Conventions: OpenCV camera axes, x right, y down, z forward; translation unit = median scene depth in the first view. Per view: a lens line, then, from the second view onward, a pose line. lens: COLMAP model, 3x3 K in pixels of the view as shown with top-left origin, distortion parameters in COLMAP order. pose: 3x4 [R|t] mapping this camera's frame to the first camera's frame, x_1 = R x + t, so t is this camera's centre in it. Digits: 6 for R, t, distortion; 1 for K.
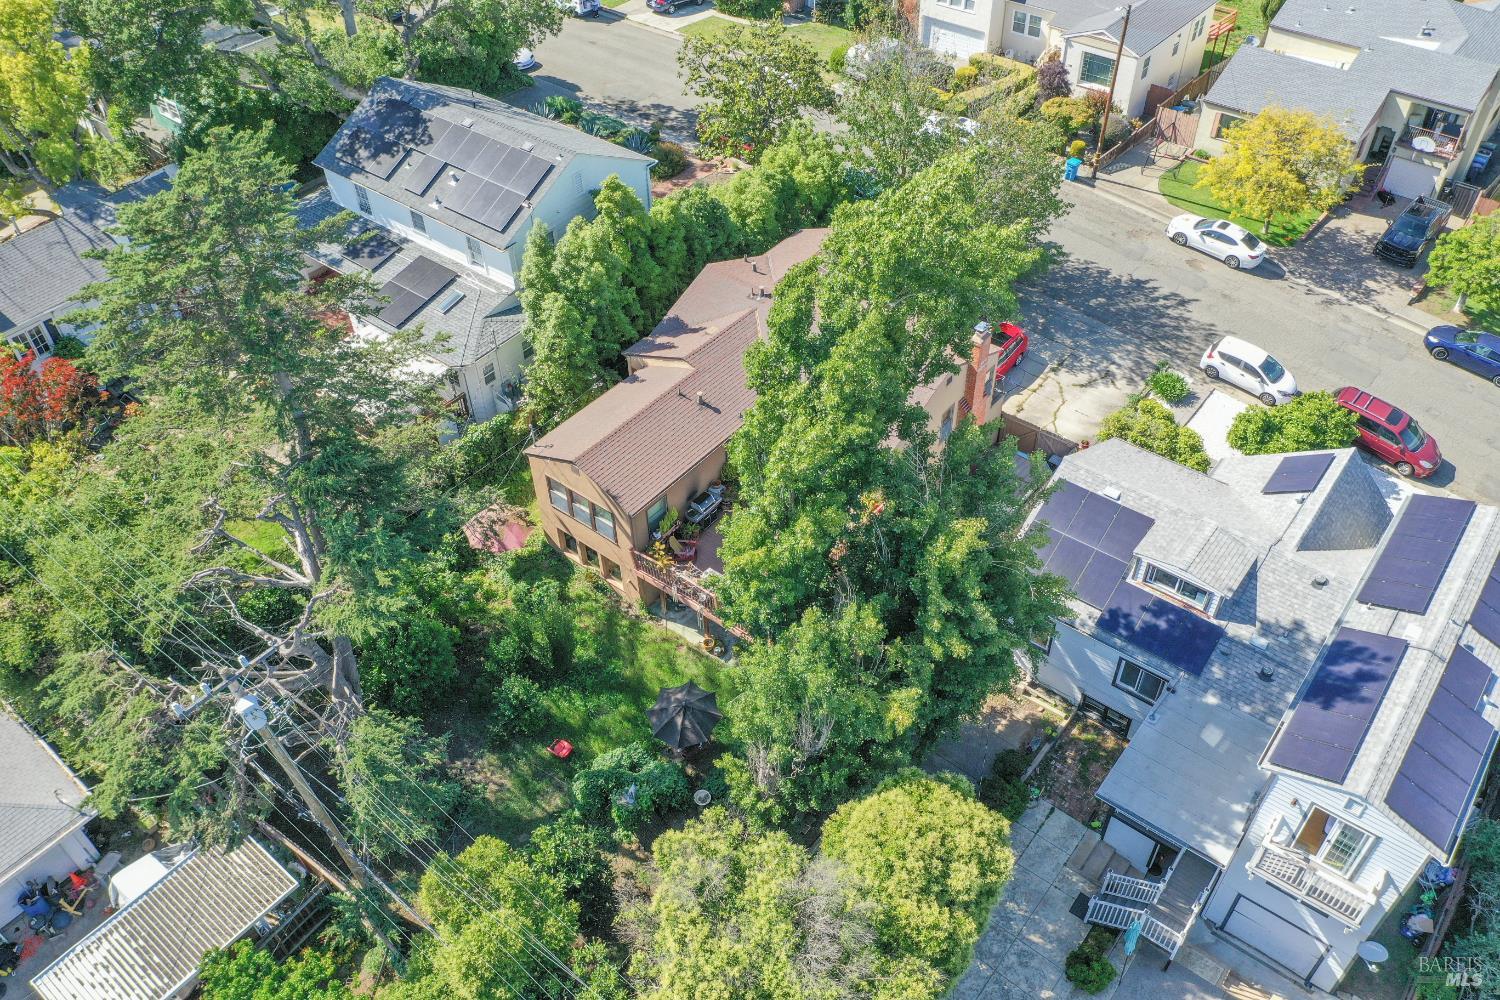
lens RADIAL K [[1173.9, 0, 750.0], [0, 1173.9, 500.0], [0, 0, 1]] dist [-0.003111, -0.006563]
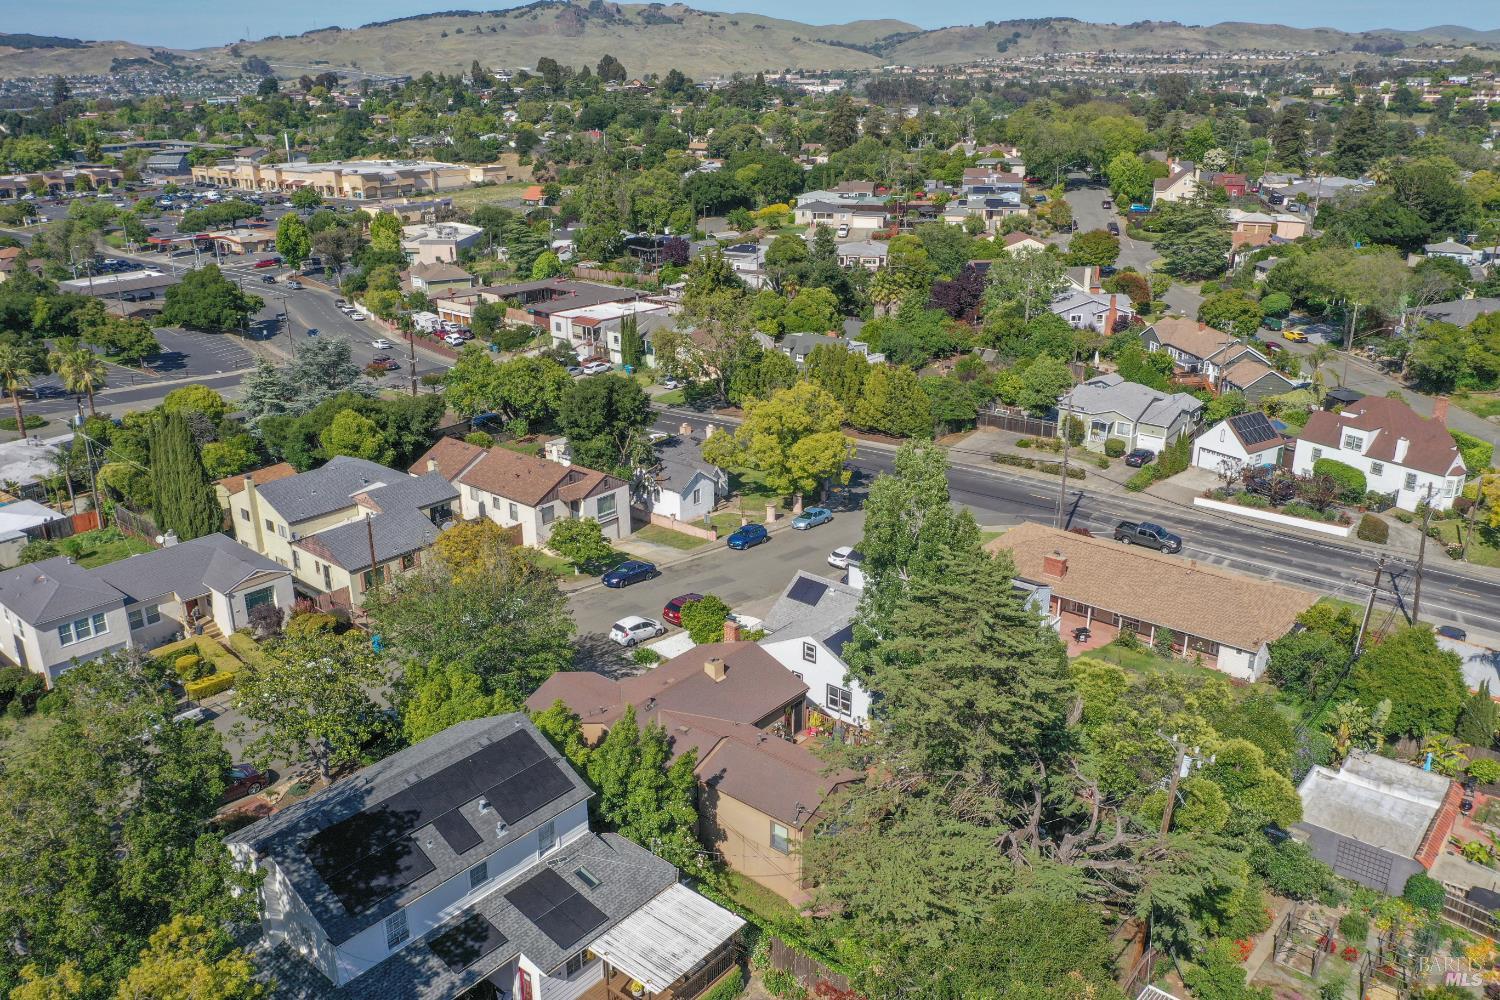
lens RADIAL K [[1173.9, 0, 750.0], [0, 1173.9, 500.0], [0, 0, 1]] dist [-0.003111, -0.006563]
pose [[0.026232, -0.320542, 0.946871, -1.131856], [0.687731, 0.693206, 0.215617, -0.527714], [-0.725491, 0.645537, 0.238631, 0.450667]]
